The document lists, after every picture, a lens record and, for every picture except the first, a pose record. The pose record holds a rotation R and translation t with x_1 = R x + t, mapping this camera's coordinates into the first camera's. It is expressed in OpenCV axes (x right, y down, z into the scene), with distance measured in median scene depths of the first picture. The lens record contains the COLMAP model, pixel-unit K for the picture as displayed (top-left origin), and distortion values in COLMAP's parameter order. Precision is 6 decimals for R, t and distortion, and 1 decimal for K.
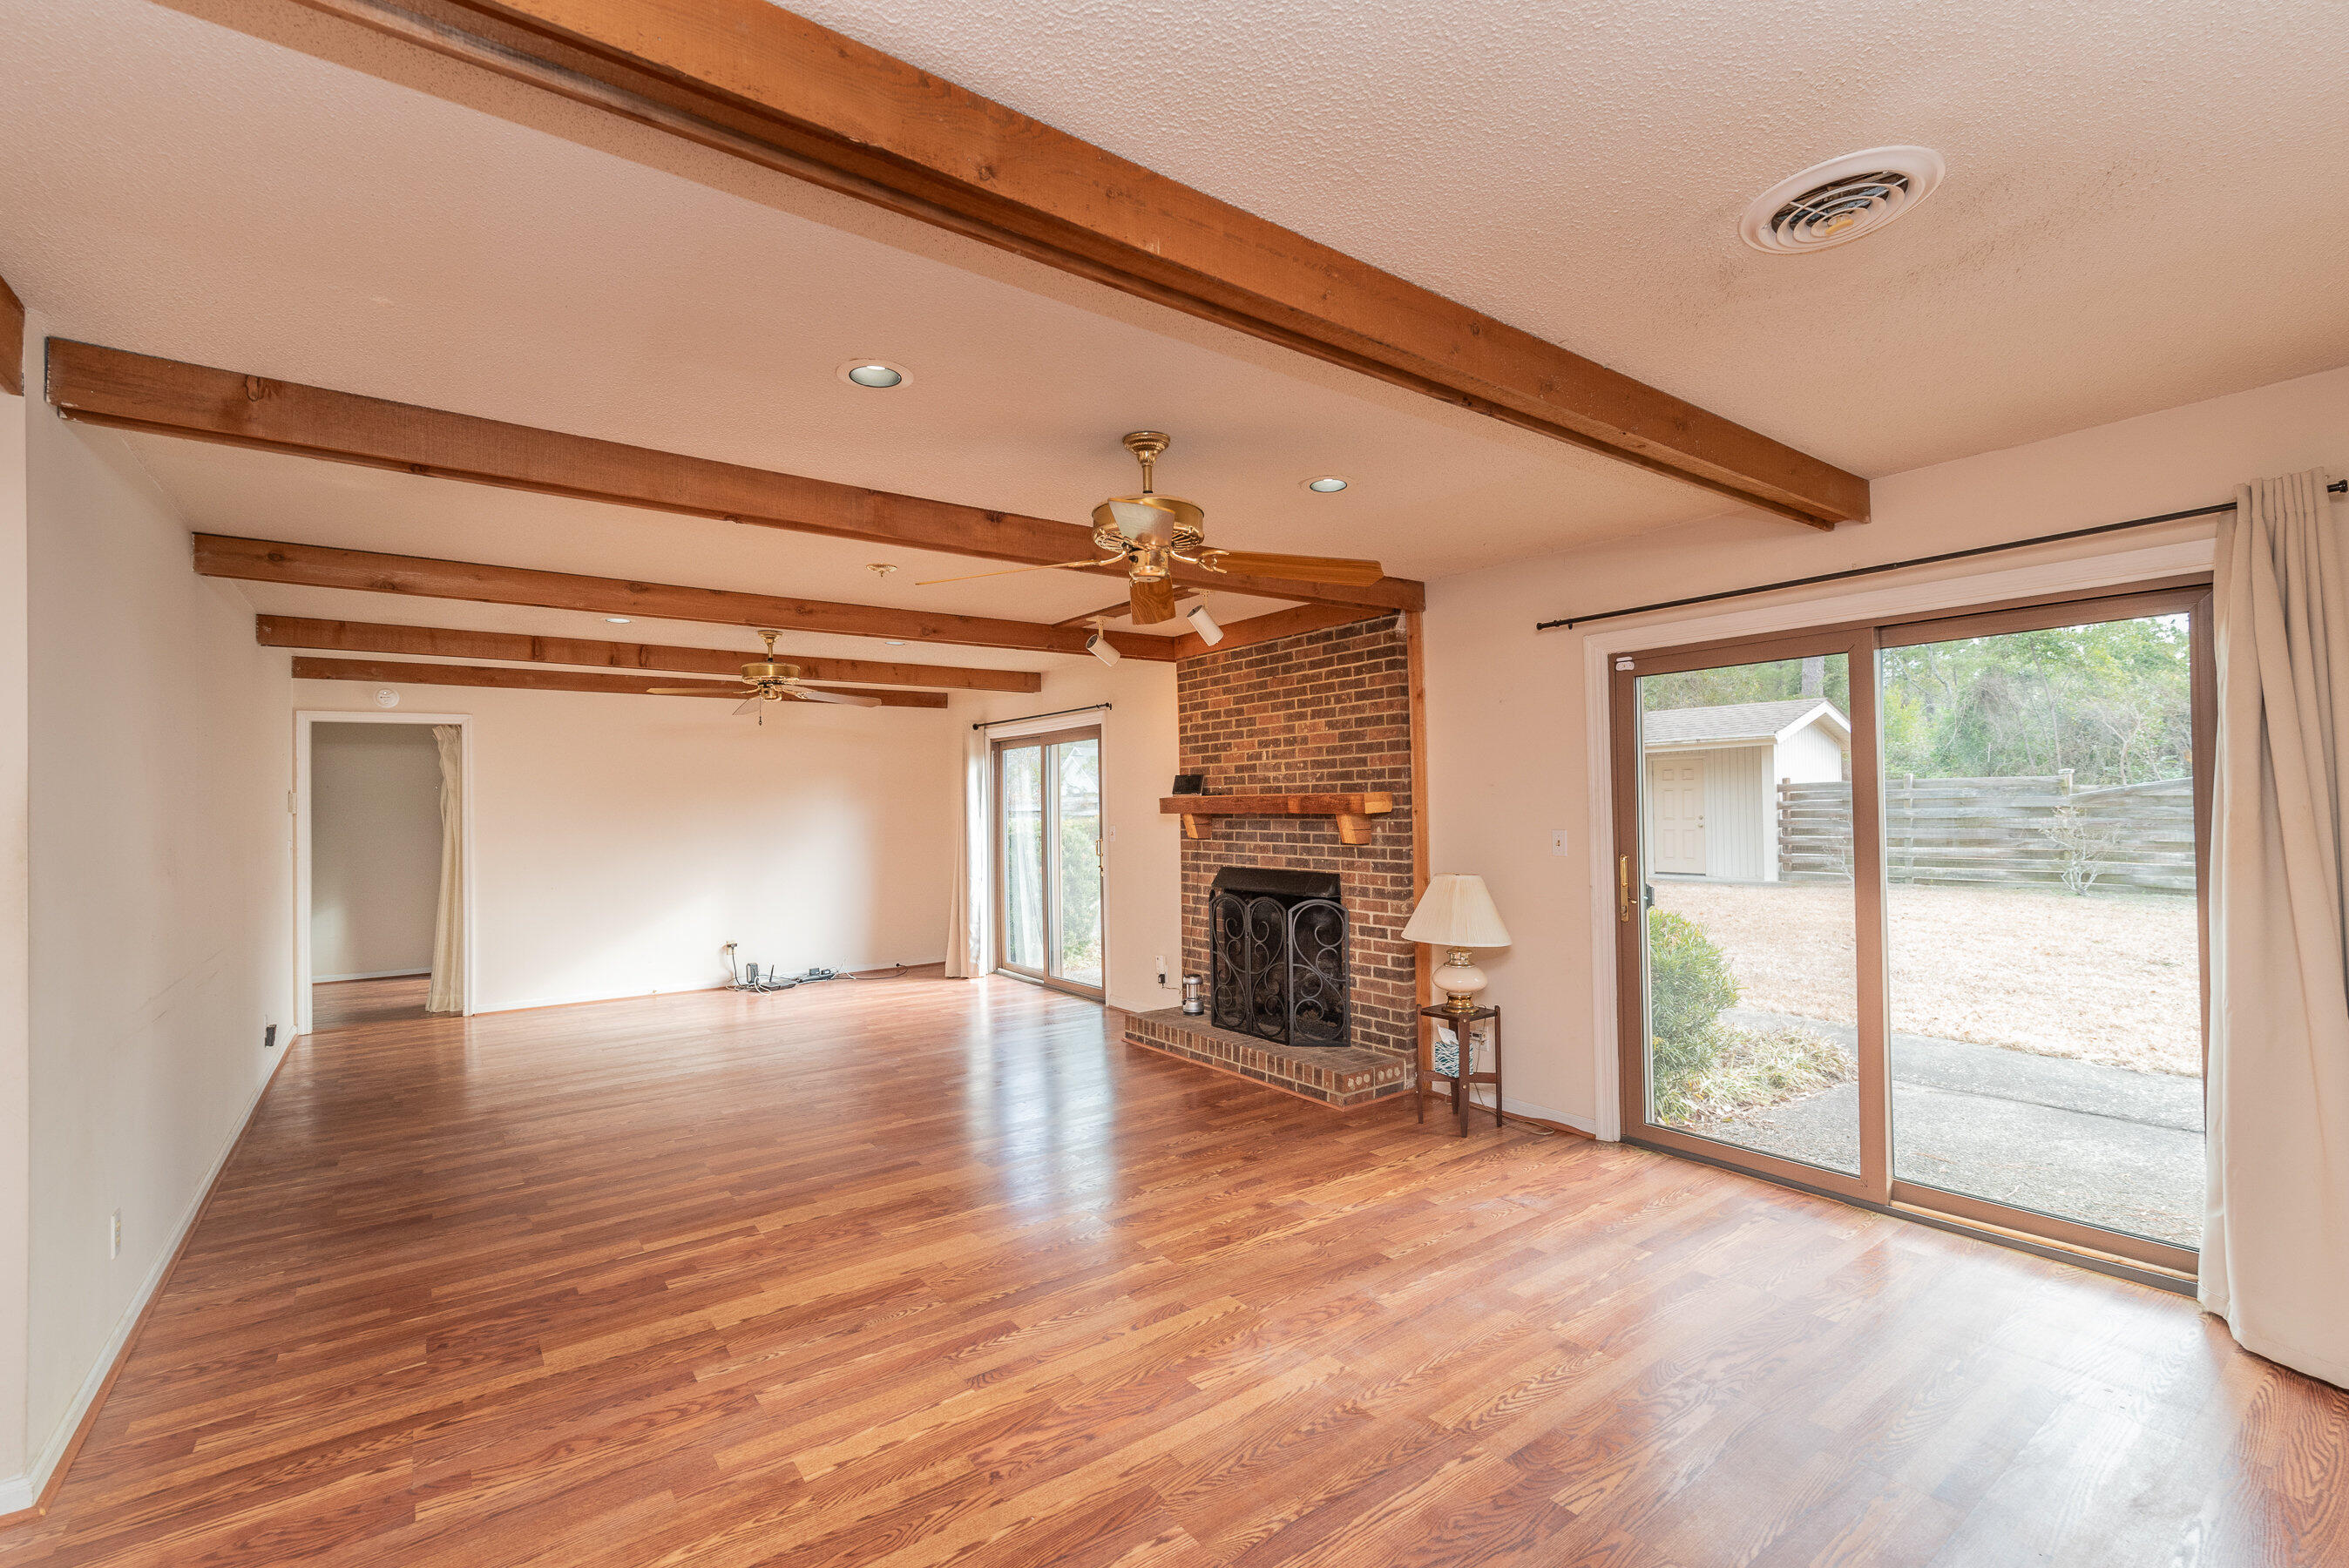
lens RADIAL K [[1025.9, 0, 1172.8], [0, 1025.9, 792.4], [0, 0, 1]] dist [0.001294, -0.000678]
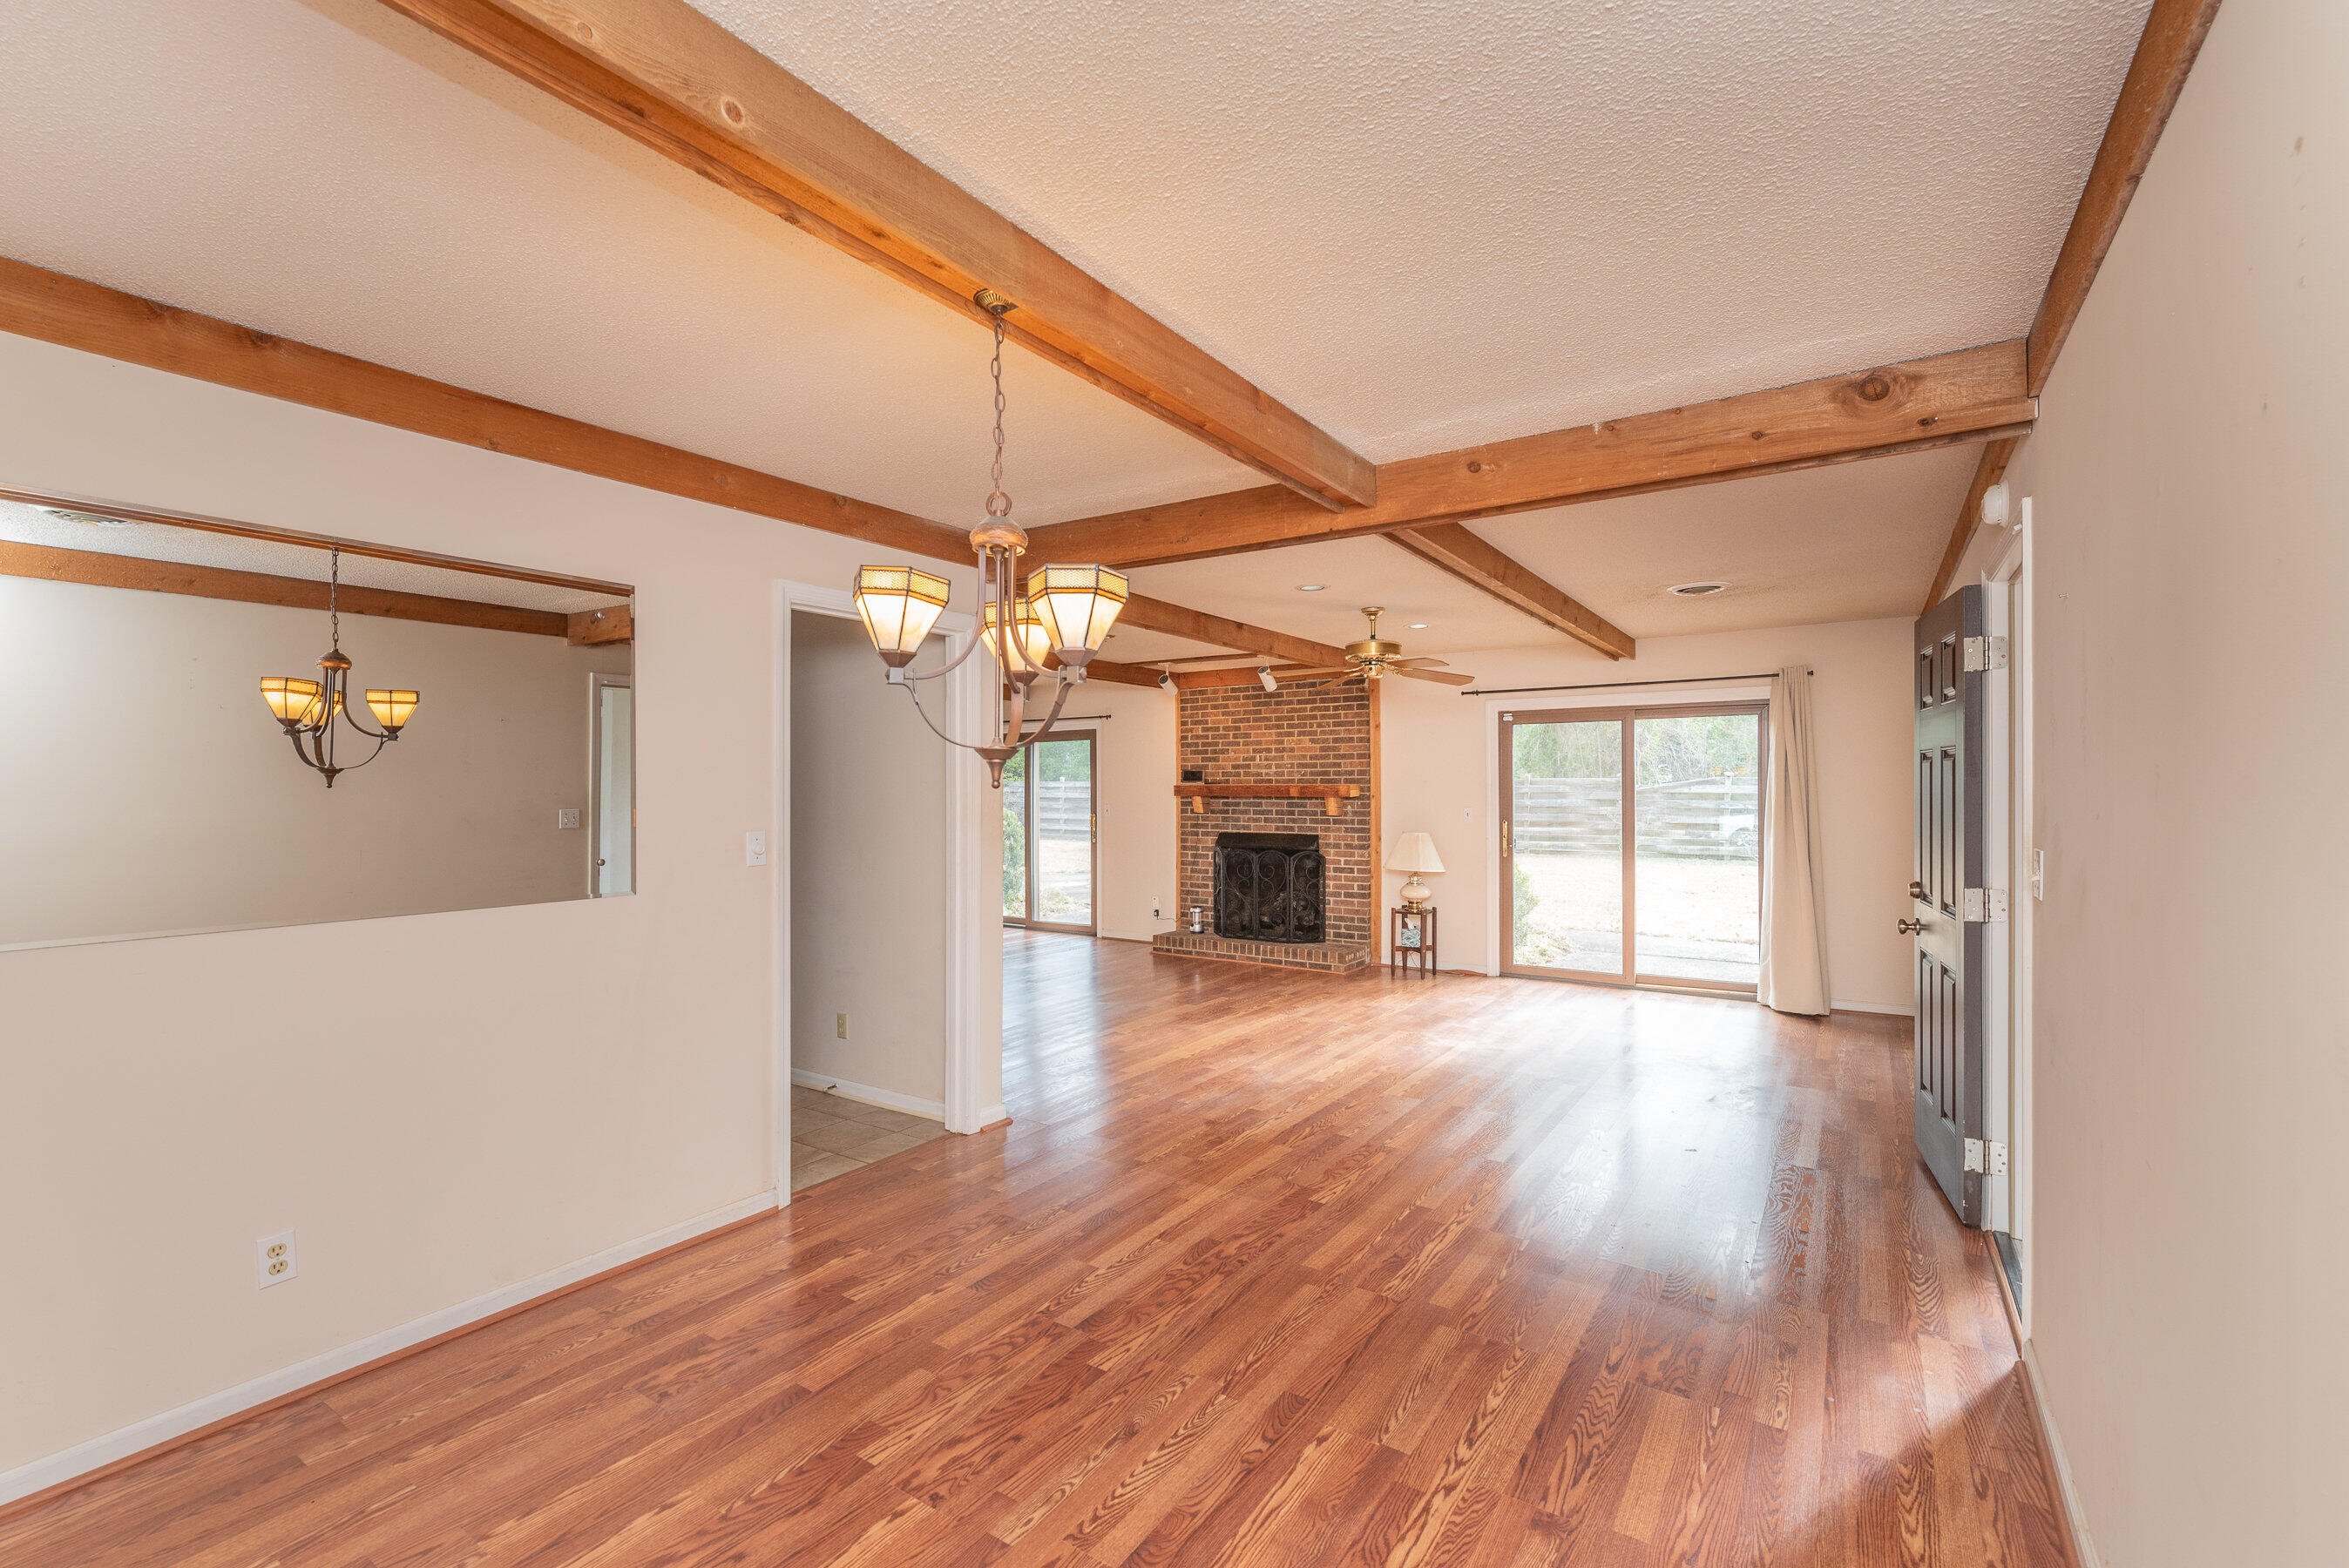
lens RADIAL K [[1025.9, 0, 1175.6], [0, 1025.9, 785.4], [0, 0, 1]] dist [0.001294, -0.000678]
pose [[0.941807, 0.014411, 0.335845, -0.595063], [-0.016489, 0.999858, 0.003337, 0.000951], [-0.335750, -0.008681, 0.941911, -0.433492]]
